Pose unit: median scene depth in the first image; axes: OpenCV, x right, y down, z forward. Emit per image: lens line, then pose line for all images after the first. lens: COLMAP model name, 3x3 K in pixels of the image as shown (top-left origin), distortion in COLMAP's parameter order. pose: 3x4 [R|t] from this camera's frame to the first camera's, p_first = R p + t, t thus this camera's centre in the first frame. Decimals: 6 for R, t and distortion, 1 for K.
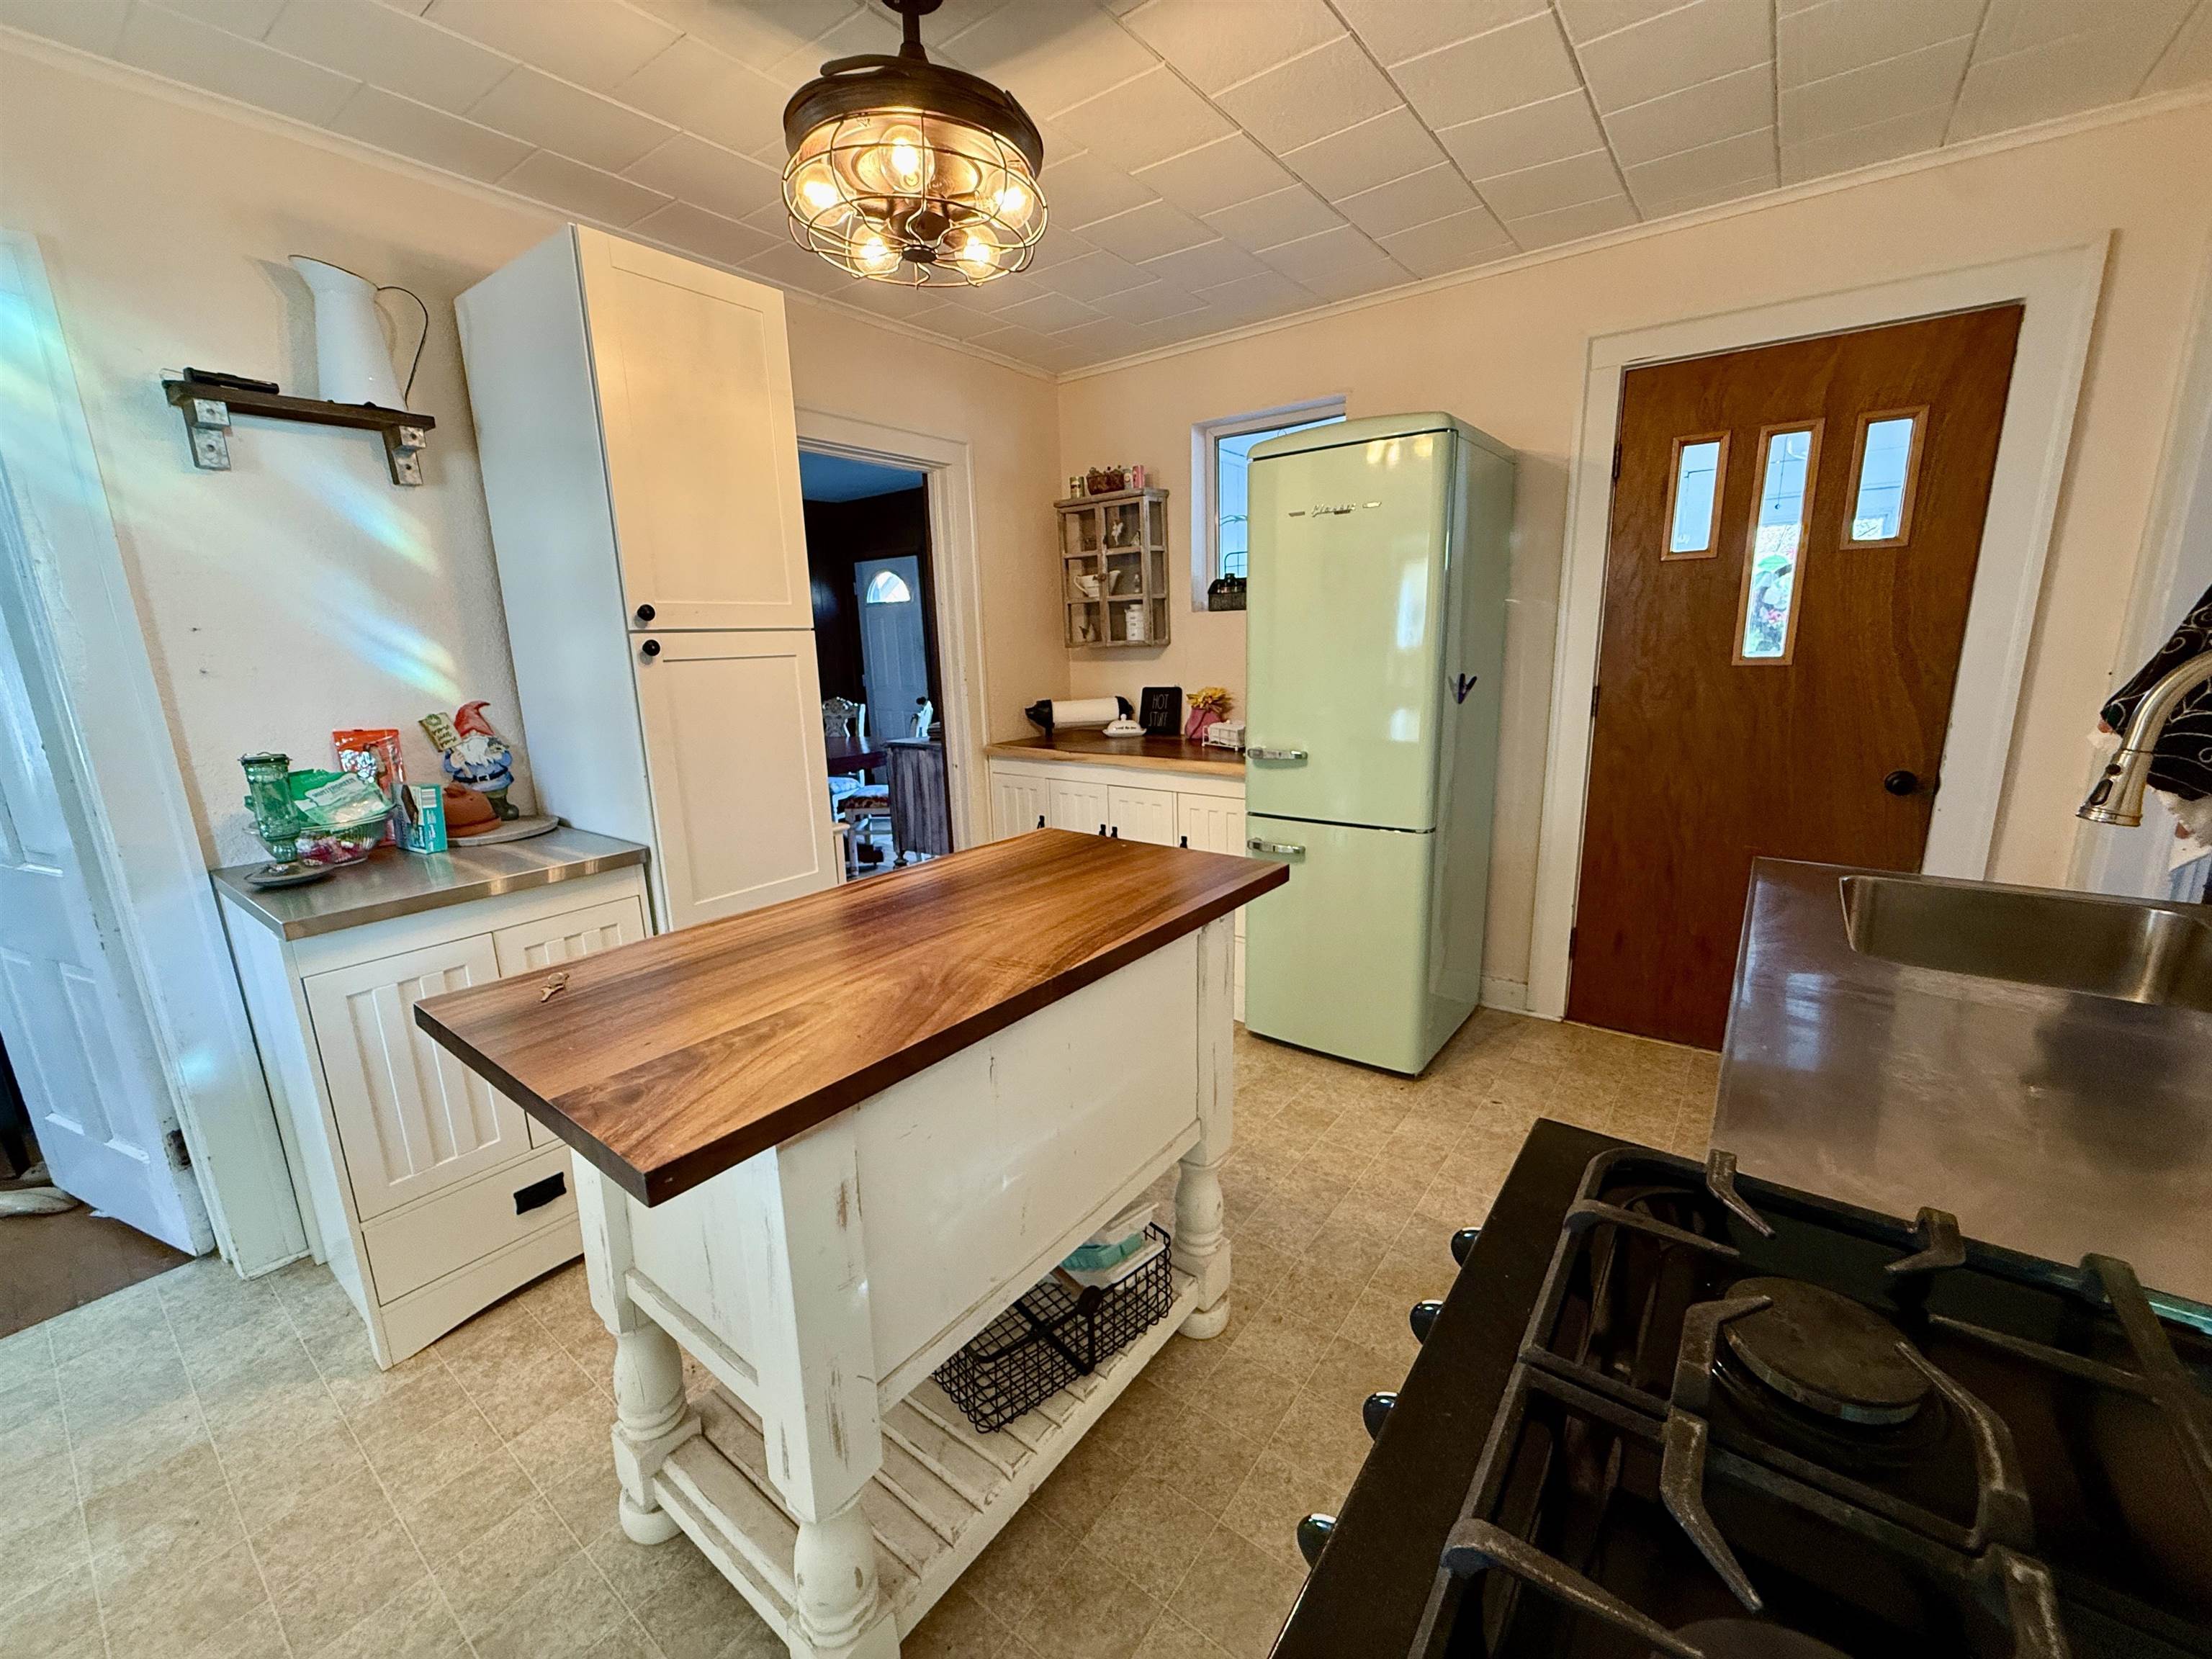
lens RADIAL K [[878.7, 0, 1109.9], [0, 878.7, 824.7], [0, 0, 1]] dist [0.001002, -0.000216]
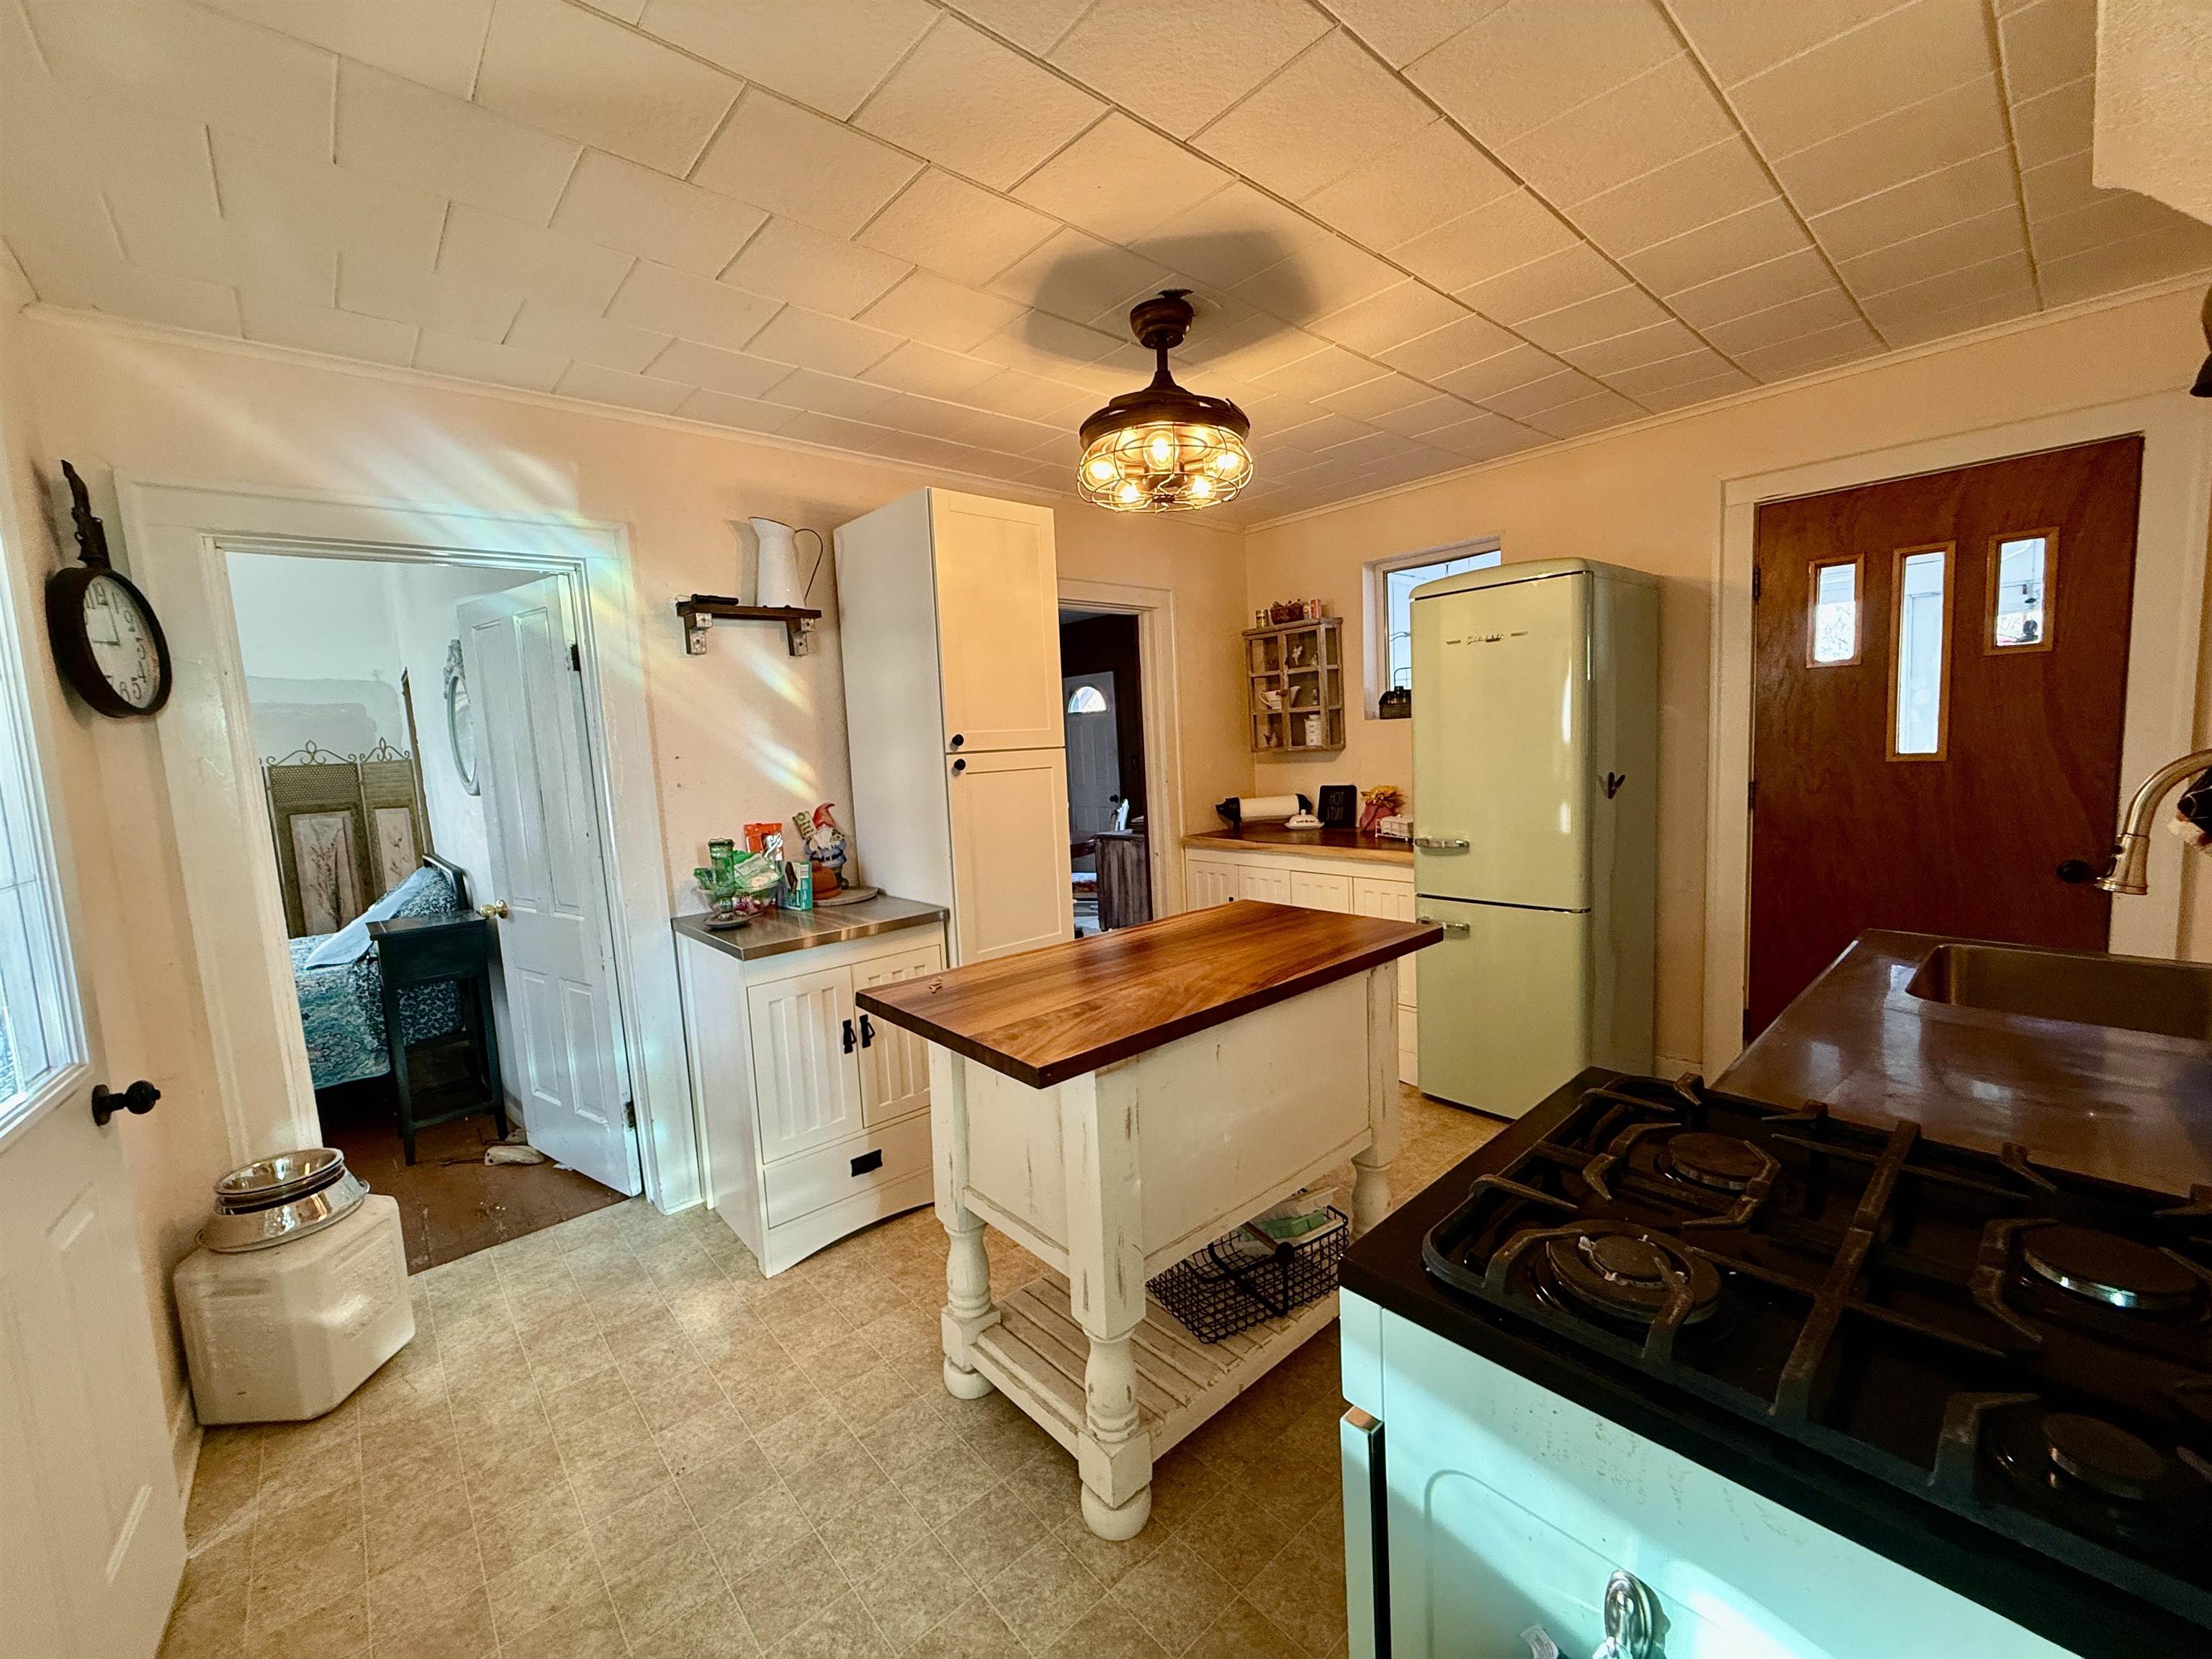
lens RADIAL K [[878.7, 0, 1102.2], [0, 878.7, 824.3], [0, 0, 1]] dist [0.001002, -0.000216]
pose [[0.979125, -0.002199, -0.203246, -0.015810], [-0.019827, 0.994140, -0.106270, 0.036866], [0.202289, 0.108082, 0.973343, -0.300145]]
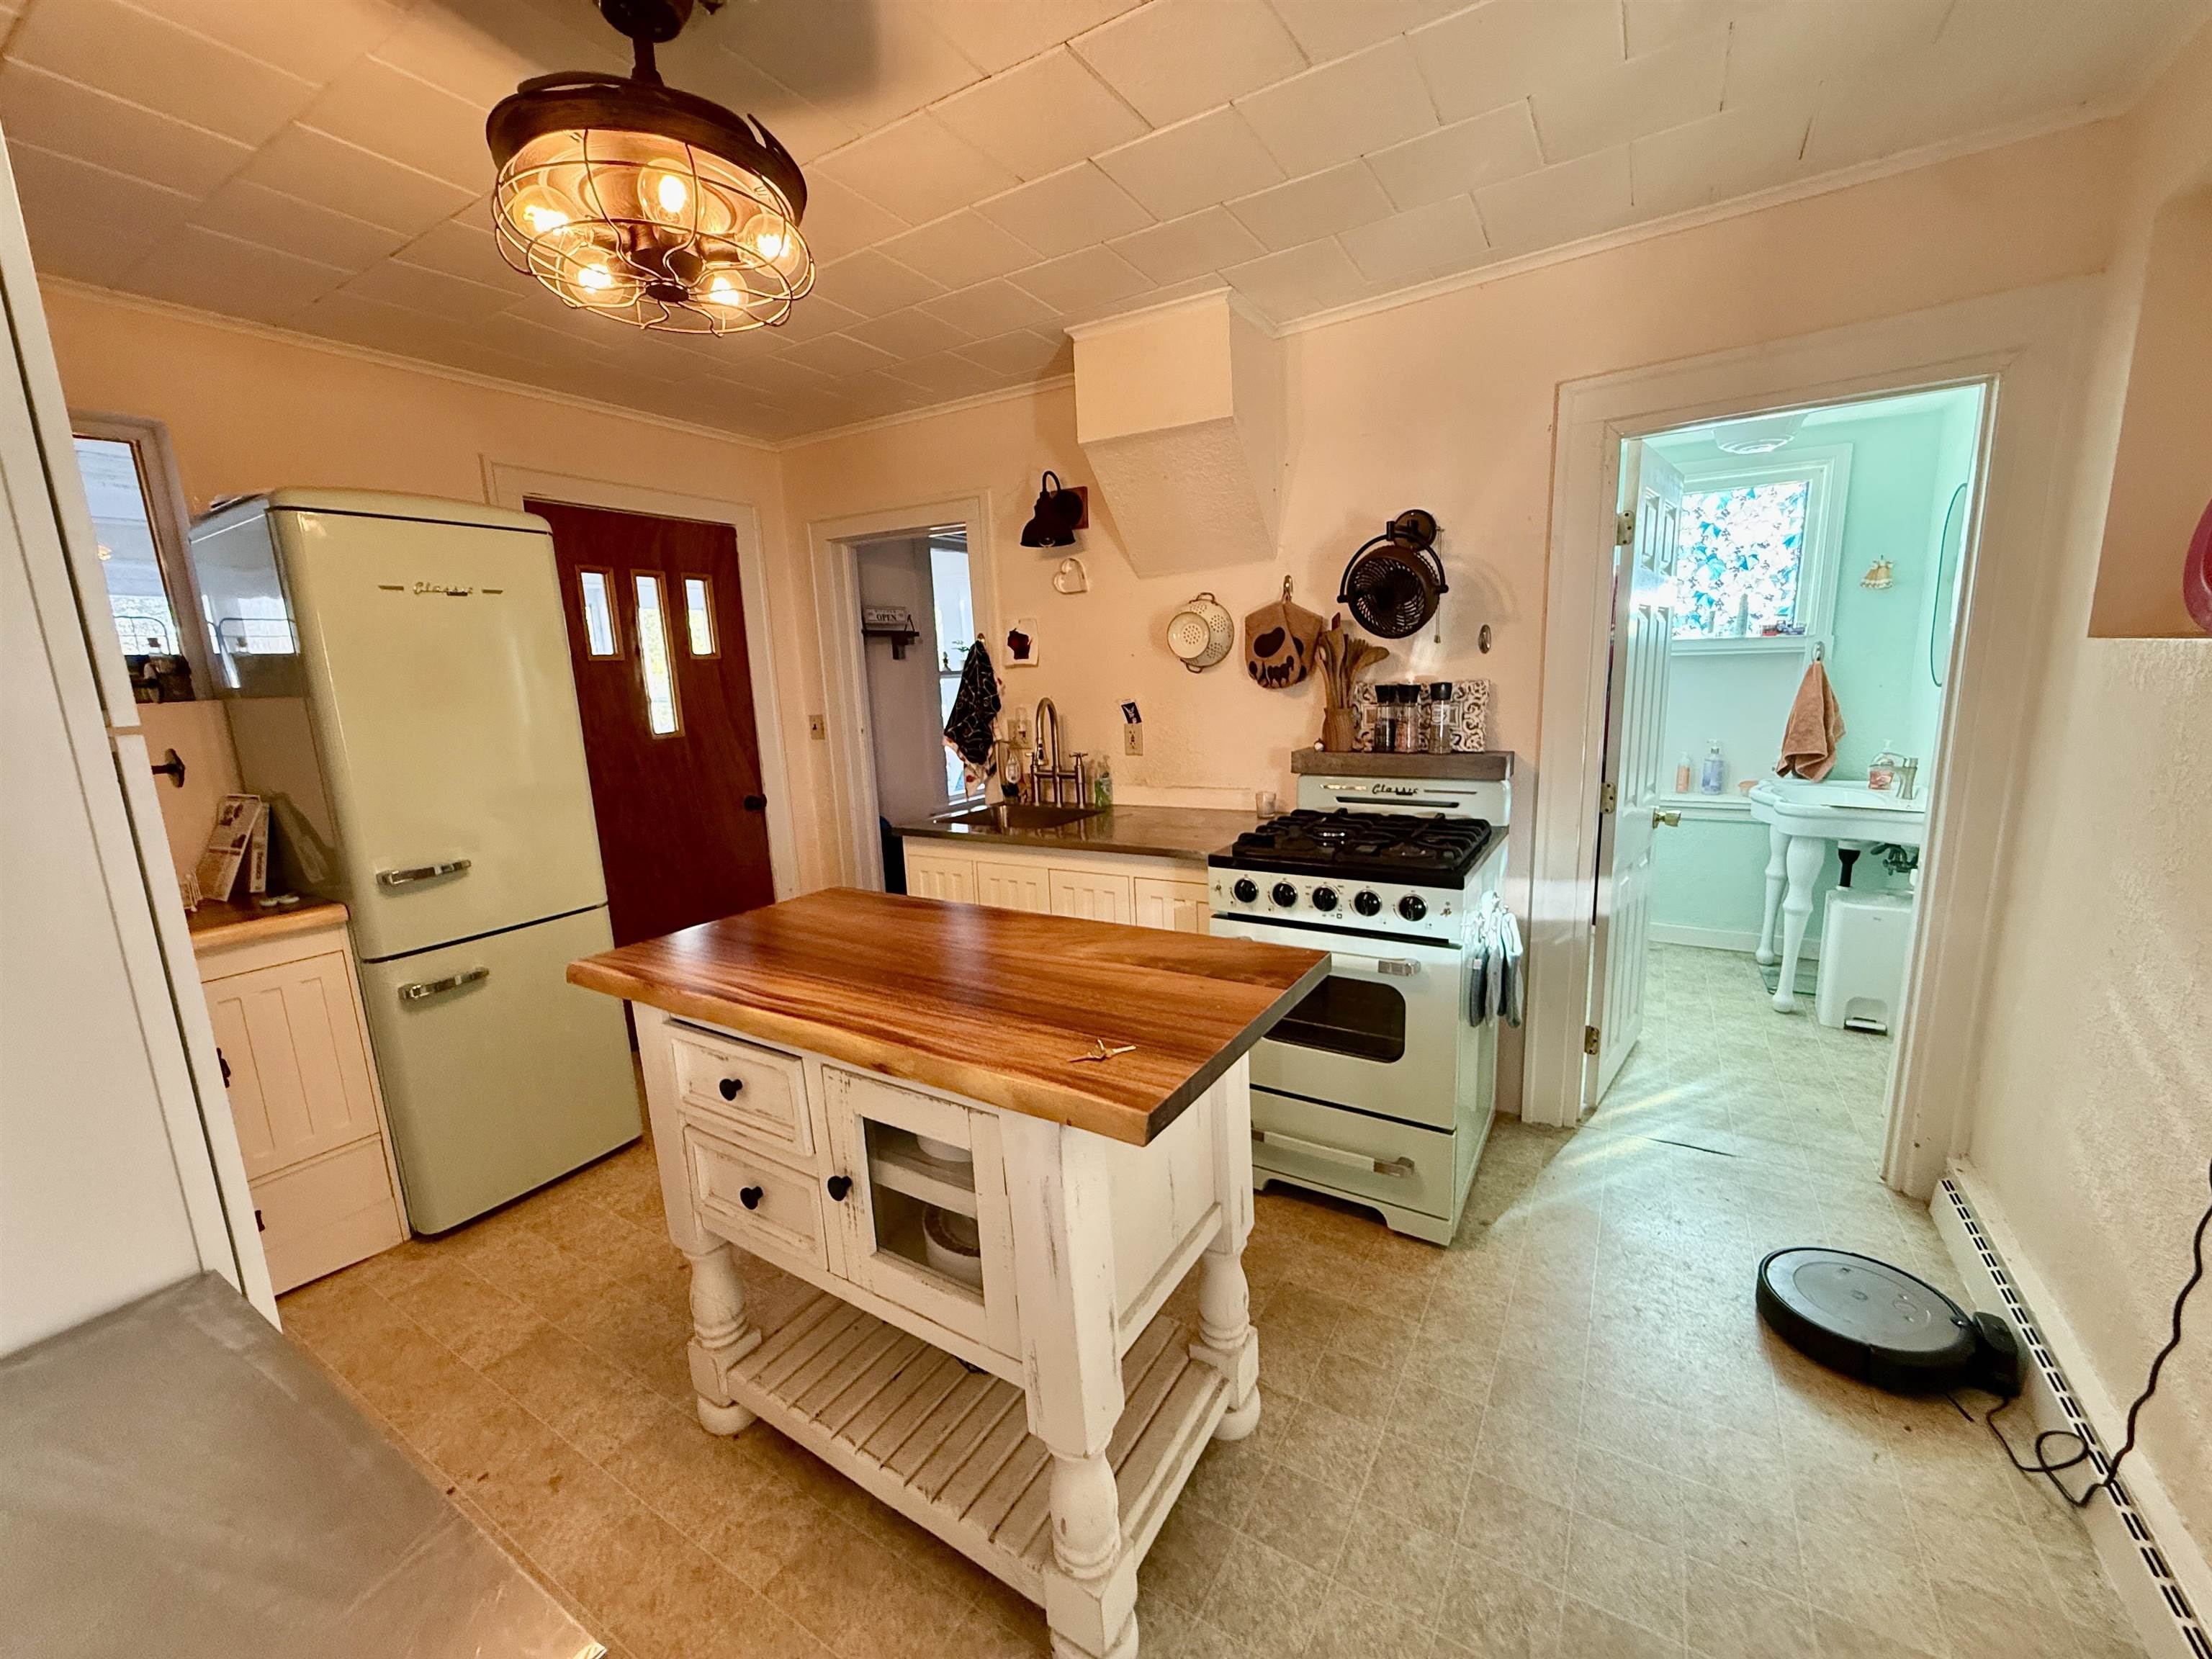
lens RADIAL K [[878.7, 0, 1105.0], [0, 878.7, 833.5], [0, 0, 1]] dist [0.001002, -0.000216]
pose [[-0.090563, -0.148272, 0.984791, -0.939103], [0.258859, 0.951361, 0.167044, -0.123389], [-0.961660, 0.270050, -0.047777, 0.598062]]
